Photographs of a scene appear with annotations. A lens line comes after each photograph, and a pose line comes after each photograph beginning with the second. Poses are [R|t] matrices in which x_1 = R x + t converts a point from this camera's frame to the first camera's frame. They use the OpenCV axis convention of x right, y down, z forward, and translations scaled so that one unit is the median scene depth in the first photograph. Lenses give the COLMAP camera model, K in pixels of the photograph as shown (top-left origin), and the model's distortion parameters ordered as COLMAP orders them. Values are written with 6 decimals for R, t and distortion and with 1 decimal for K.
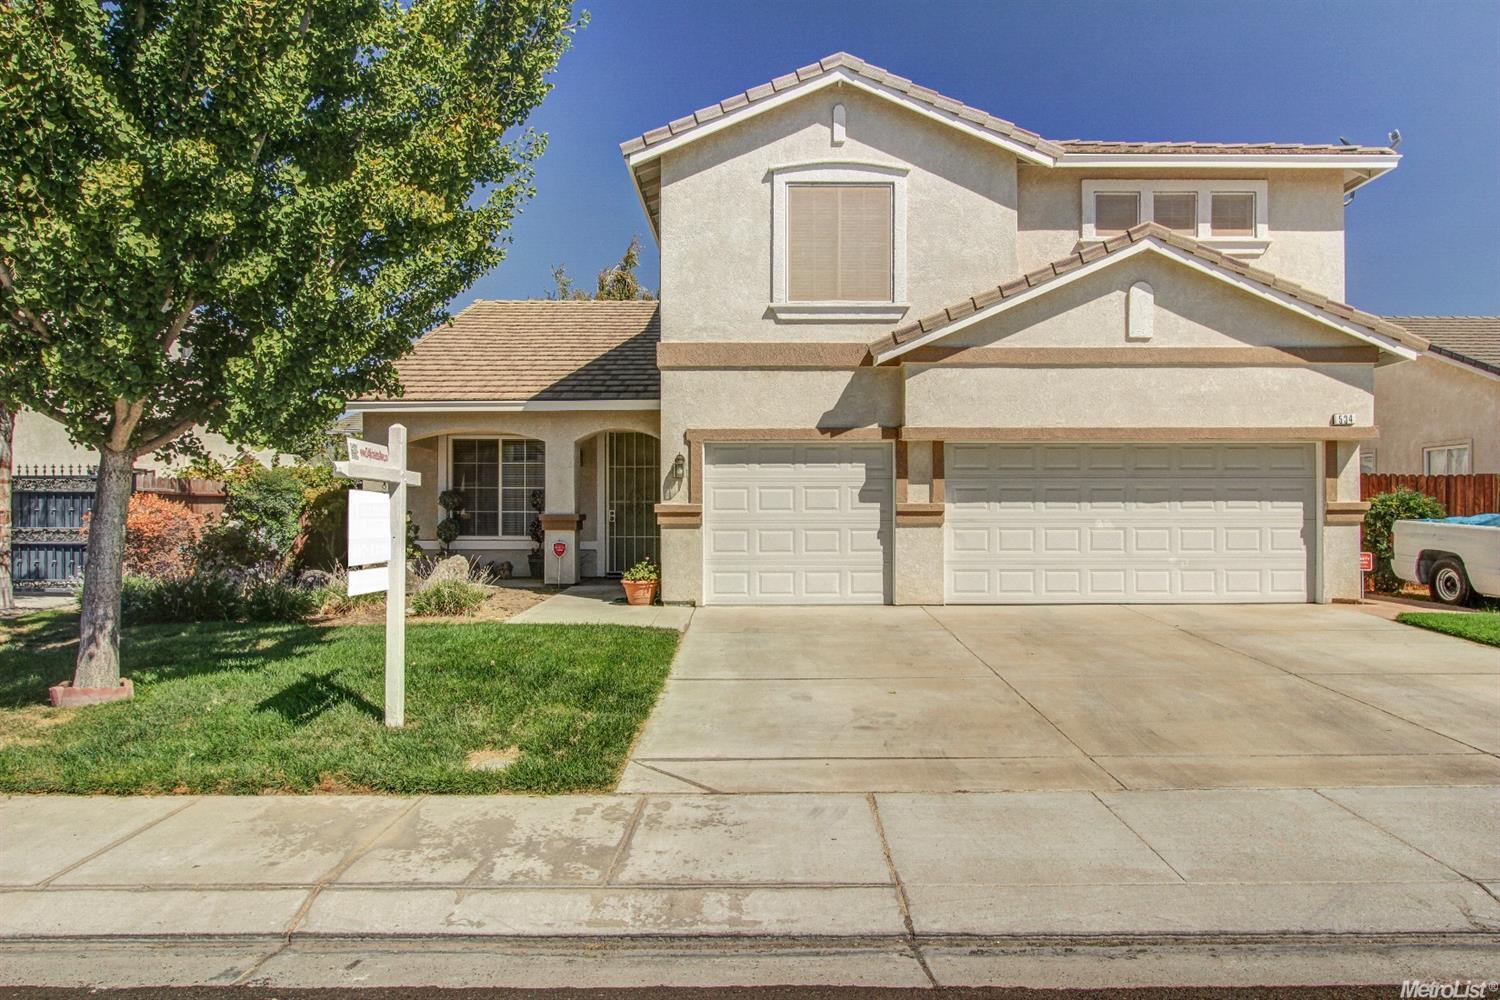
lens RADIAL K [[945.3, 0, 745.8], [0, 945.3, 496.9], [0, 0, 1]] dist [0.000899, 0.002102]
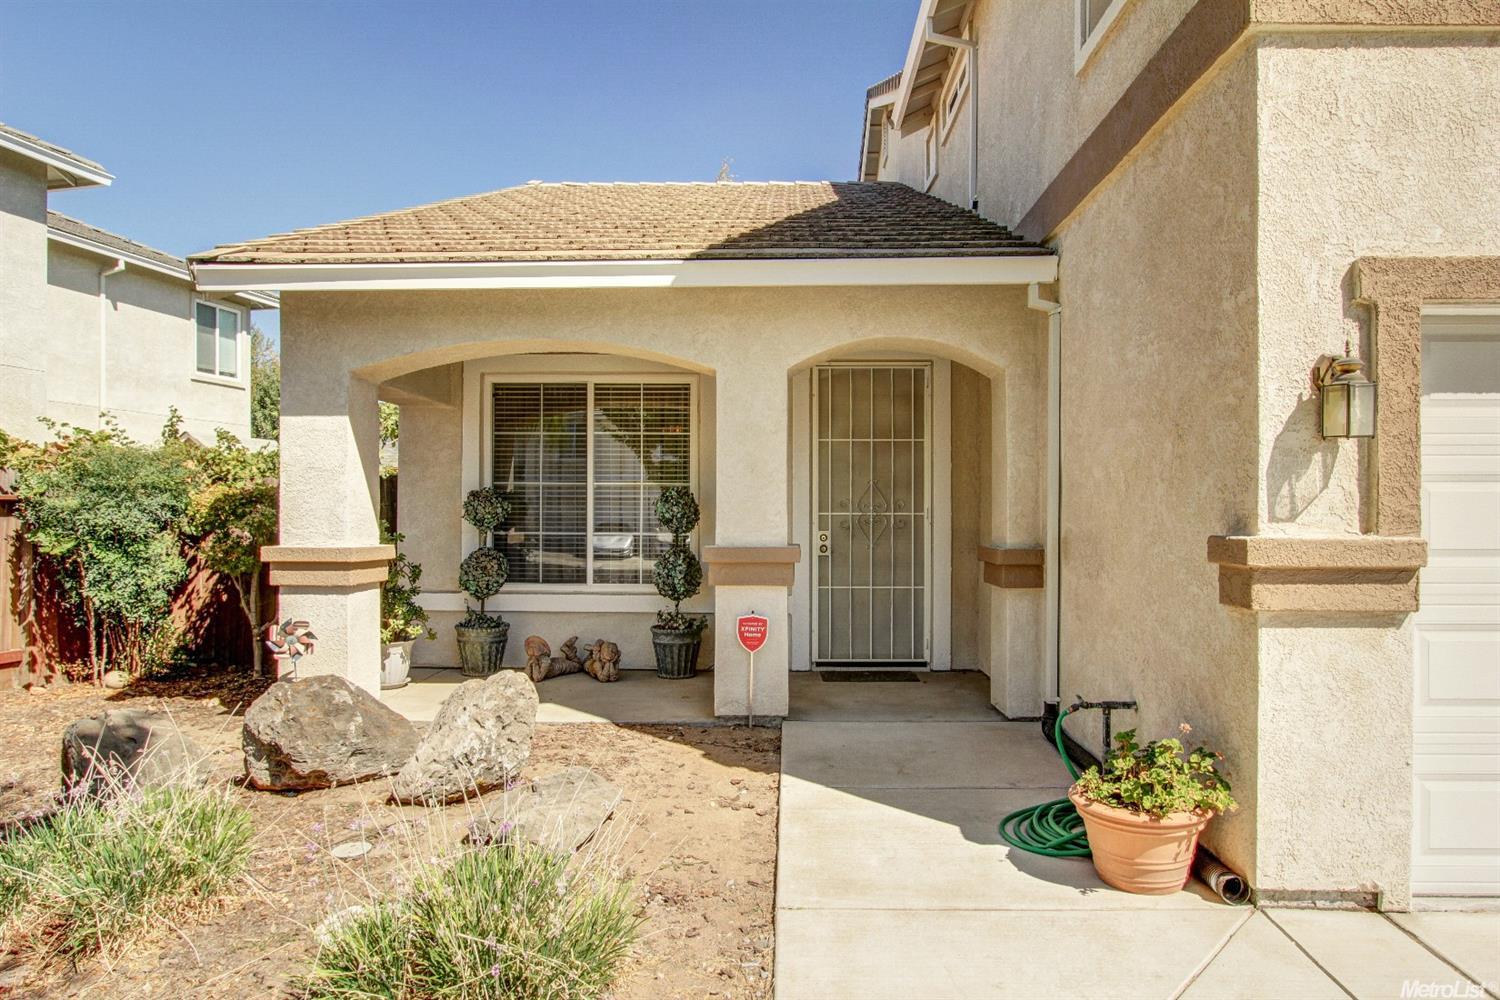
lens RADIAL K [[945.3, 0, 752.3], [0, 945.3, 503.2], [0, 0, 1]] dist [0.000899, 0.002102]
pose [[0.999571, 0.002846, -0.029164, -0.208921], [-0.002740, 0.999990, 0.003672, -0.002252], [0.029174, -0.003591, 0.999568, 0.666932]]
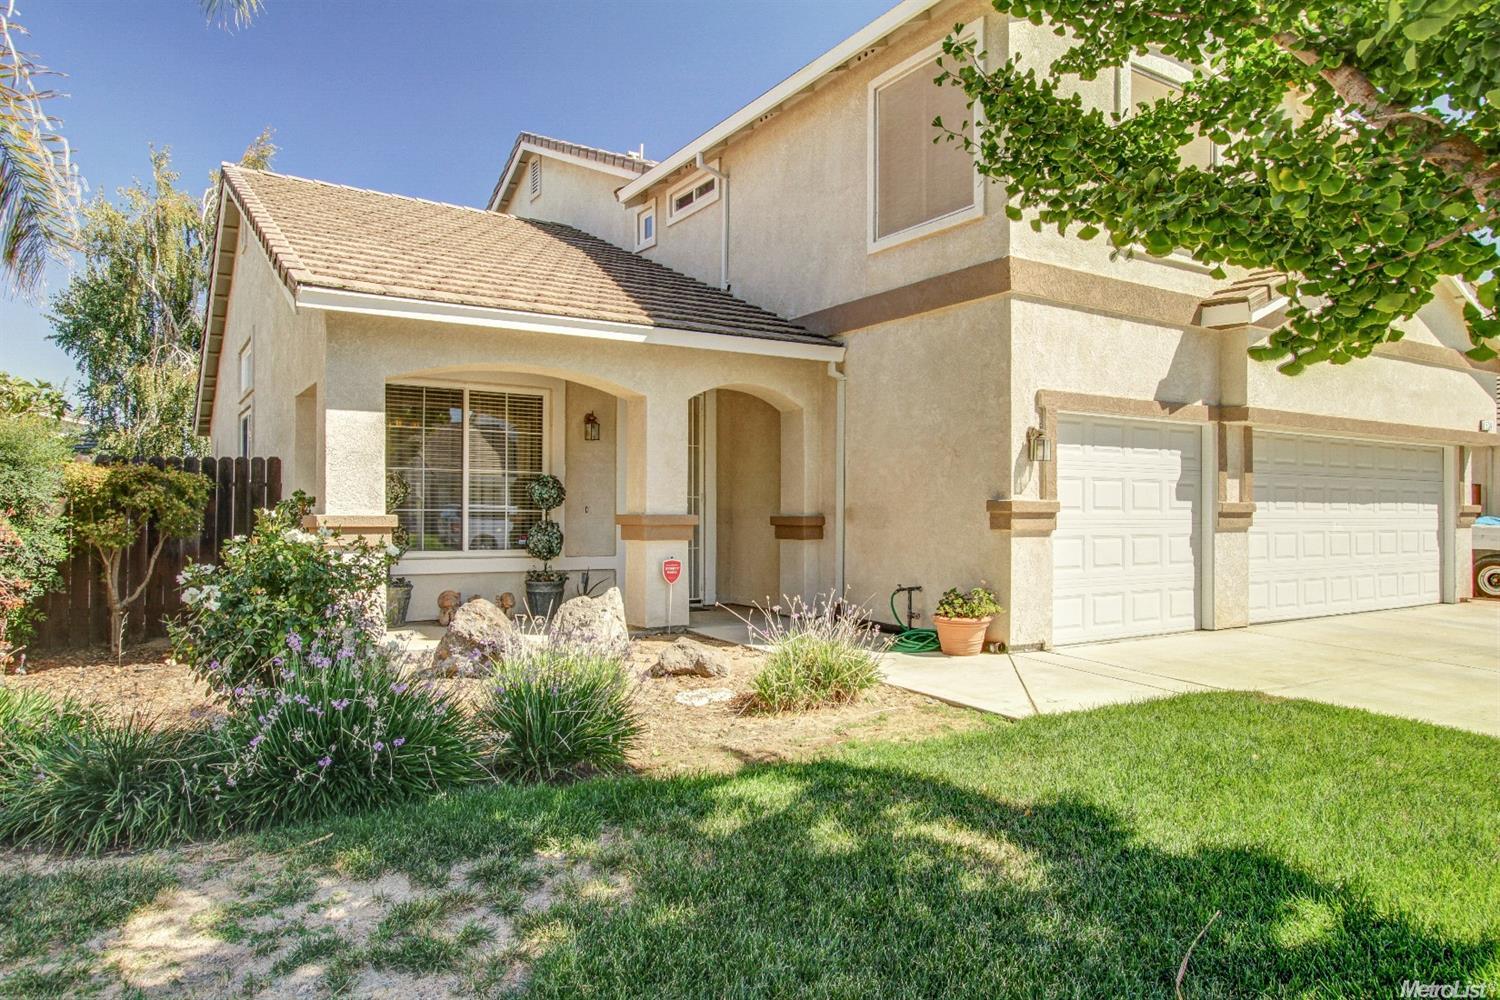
lens RADIAL K [[945.3, 0, 801.7], [0, 945.3, 484.9], [0, 0, 1]] dist [0.000899, 0.002102]
pose [[0.837122, 0.019526, 0.546667, -0.526006], [-0.011933, 0.999777, -0.017436, 0.009623], [-0.546885, 0.008073, 0.837169, 0.486559]]
